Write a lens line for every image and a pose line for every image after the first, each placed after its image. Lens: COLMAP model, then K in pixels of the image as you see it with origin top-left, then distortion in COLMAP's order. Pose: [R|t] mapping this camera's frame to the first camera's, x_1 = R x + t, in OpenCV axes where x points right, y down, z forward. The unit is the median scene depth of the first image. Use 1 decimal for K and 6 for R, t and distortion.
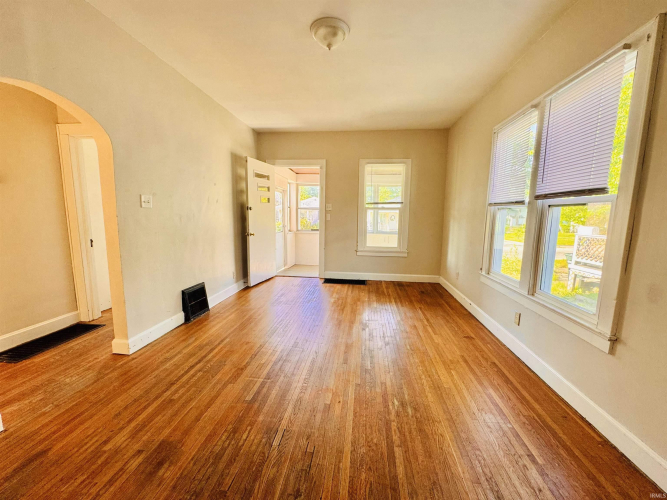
lens RADIAL K [[269.0, 0, 333.5], [0, 269.0, 250.0], [0, 0, 1]] dist [-0.001412, -0.000037]
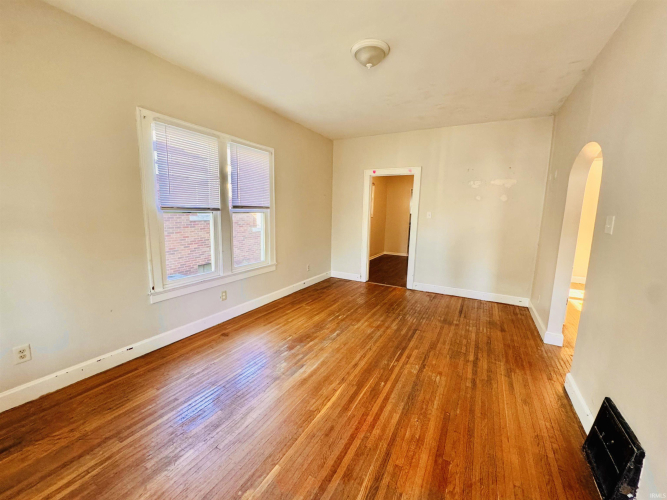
lens RADIAL K [[269.0, 0, 333.5], [0, 269.0, 250.0], [0, 0, 1]] dist [-0.001412, -0.000037]
pose [[-0.922935, -0.090035, 0.374278, -0.368127], [0.014838, 0.963221, 0.268300, -0.386041], [-0.384669, 0.253177, -0.887655, 2.339326]]
